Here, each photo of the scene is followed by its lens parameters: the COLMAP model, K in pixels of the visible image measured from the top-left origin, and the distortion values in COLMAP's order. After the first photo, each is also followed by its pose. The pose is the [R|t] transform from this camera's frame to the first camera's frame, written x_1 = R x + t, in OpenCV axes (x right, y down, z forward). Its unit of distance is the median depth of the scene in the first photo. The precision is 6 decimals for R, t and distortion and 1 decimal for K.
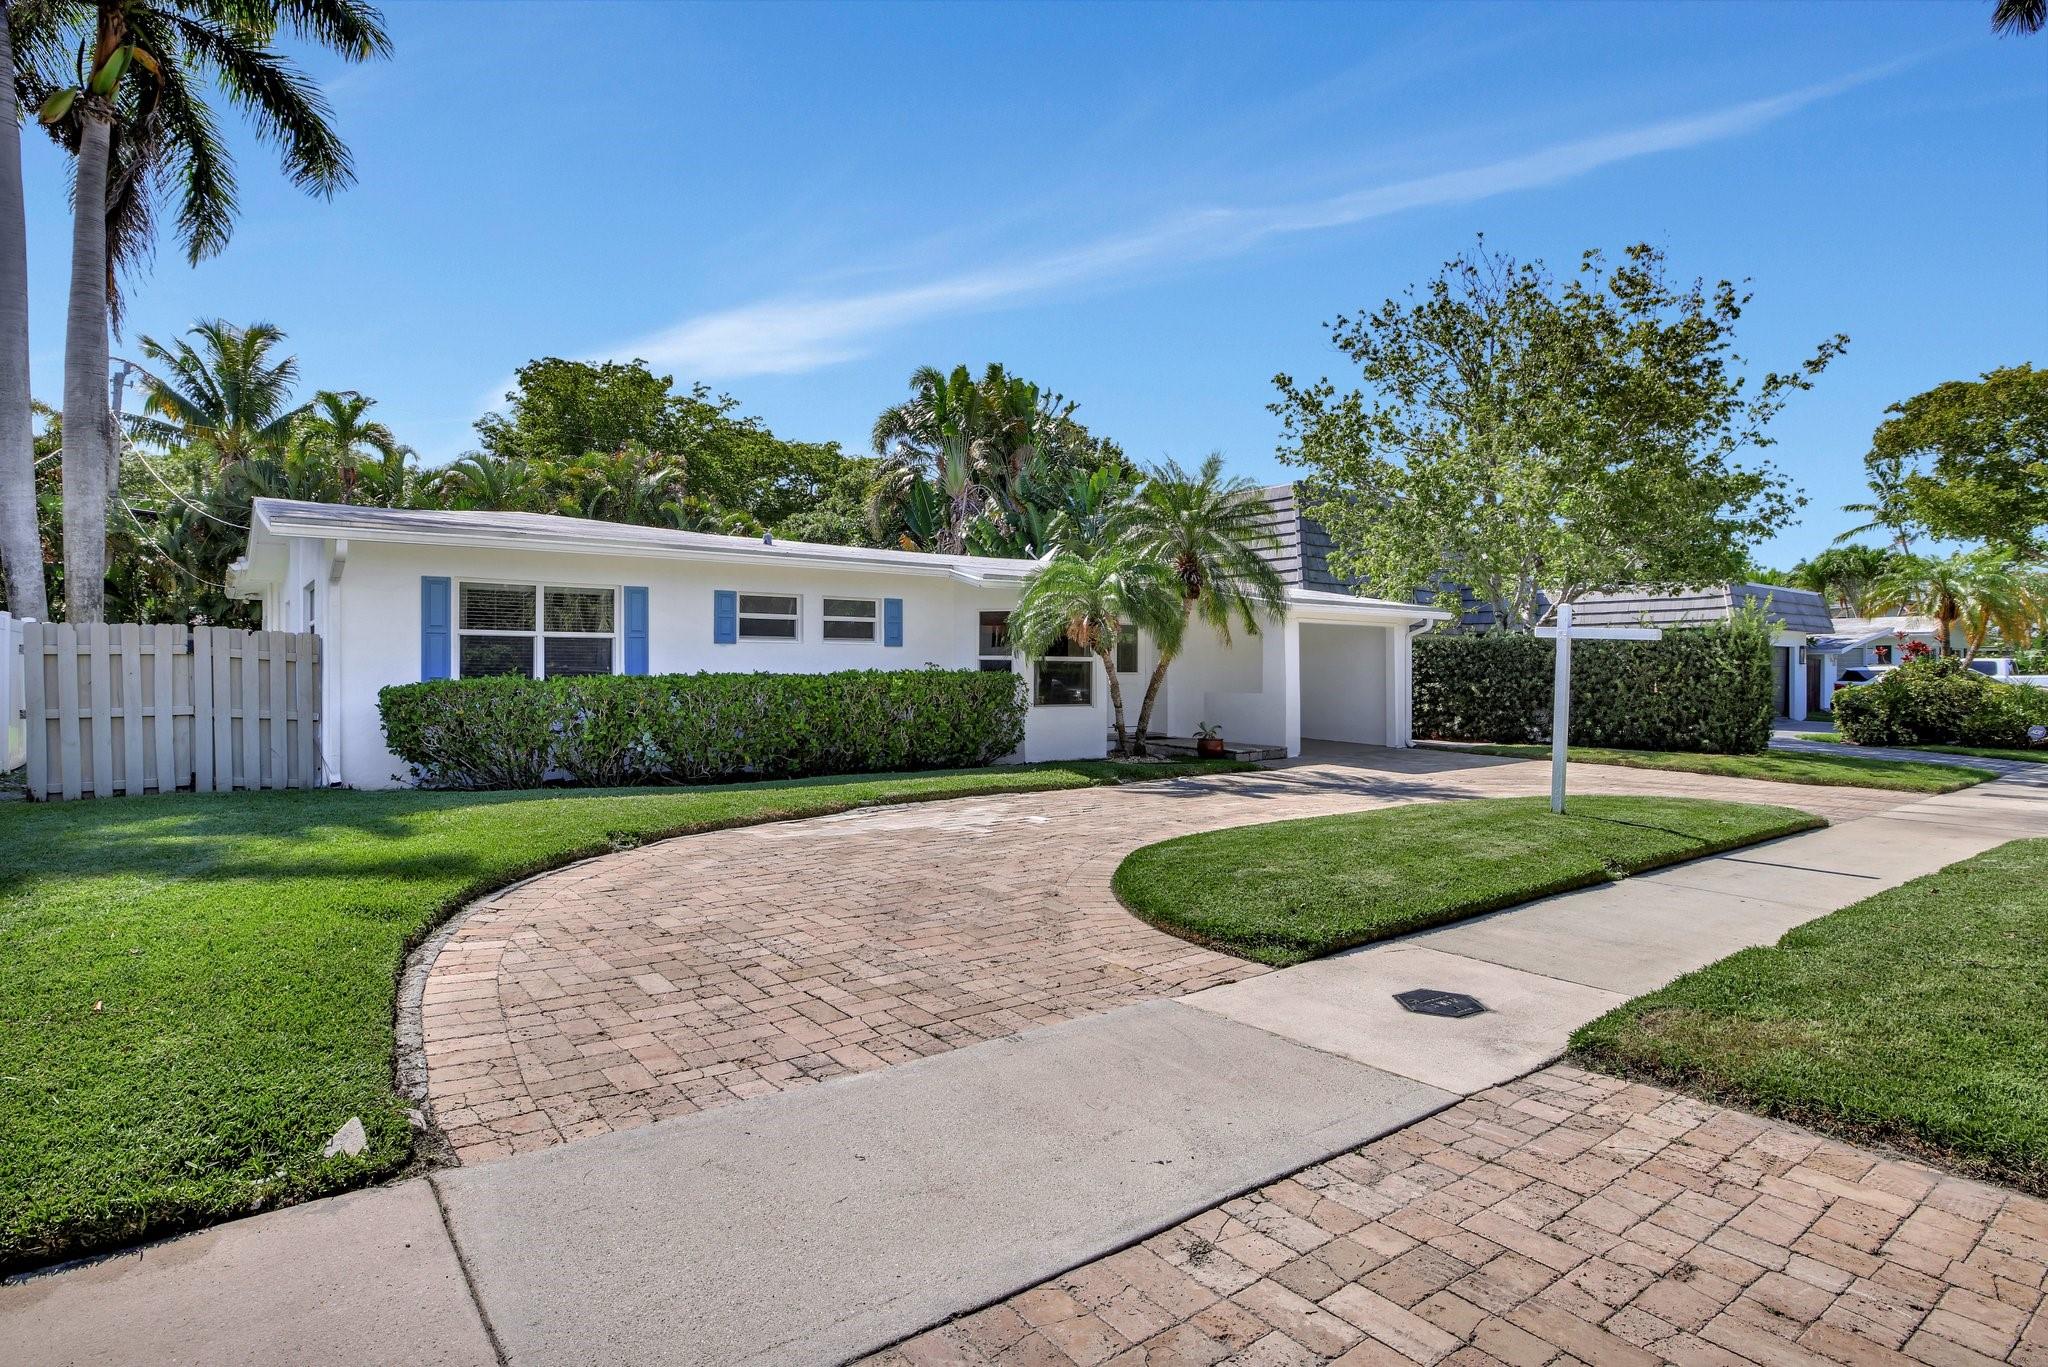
lens RADIAL K [[967.5, 0, 1004.4], [0, 967.5, 666.0], [0, 0, 1]] dist [-0.032807, 0.016579]
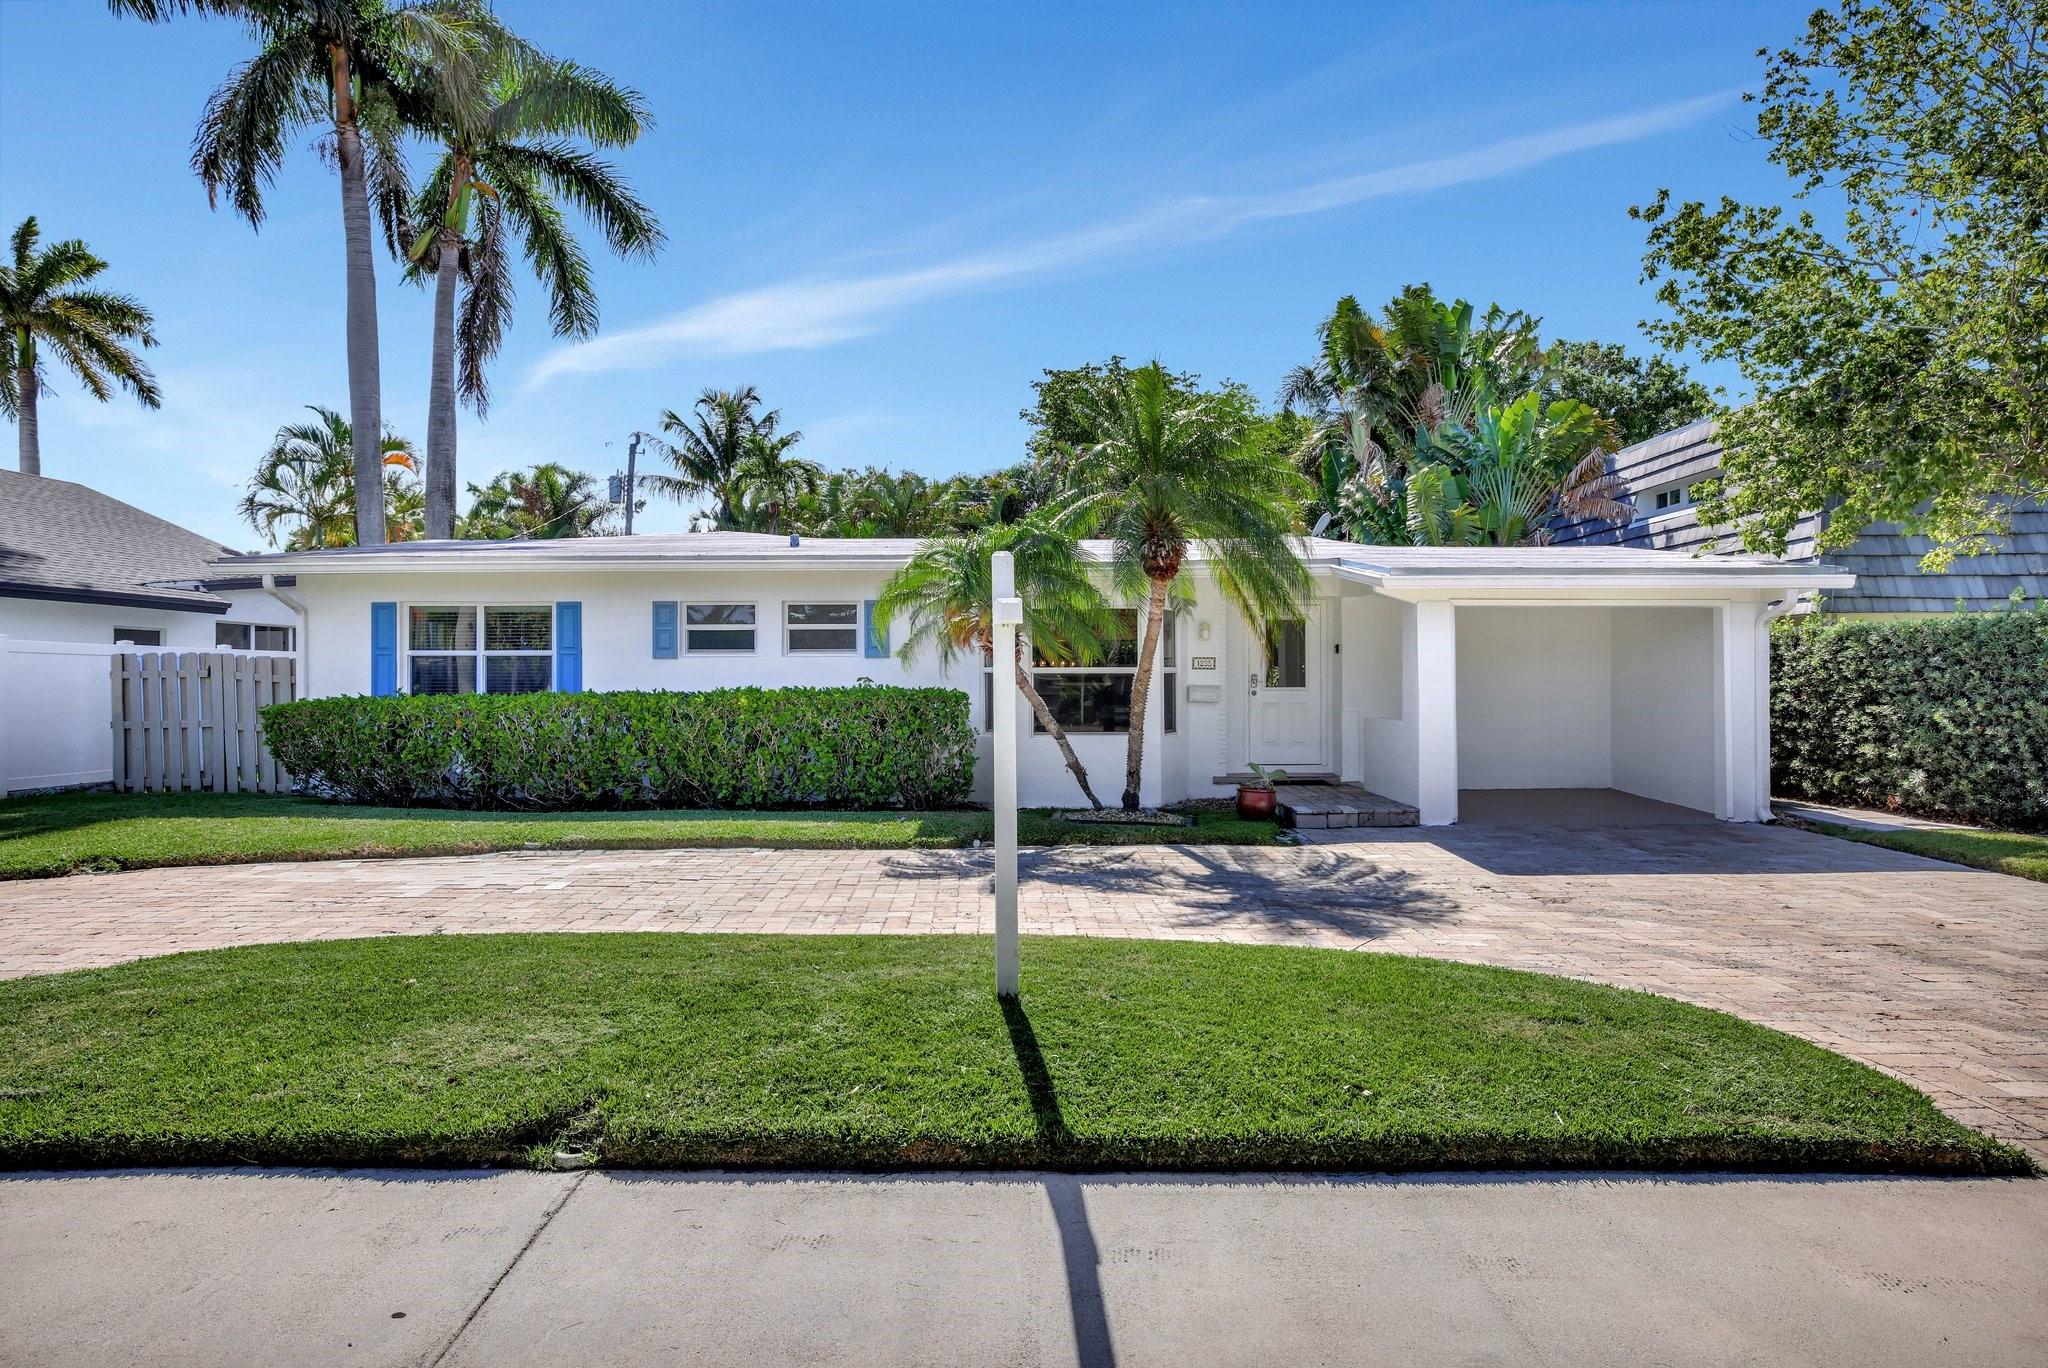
lens RADIAL K [[1087.9, 0, 1024.0], [0, 1087.9, 684.0], [0, 0, 1]] dist [-0.115091, 0.134518]
pose [[0.831921, -0.004778, -0.554874, 0.524278], [0.006446, 0.999979, 0.001053, 0.001878], [0.554857, -0.004453, 0.831934, 0.316564]]
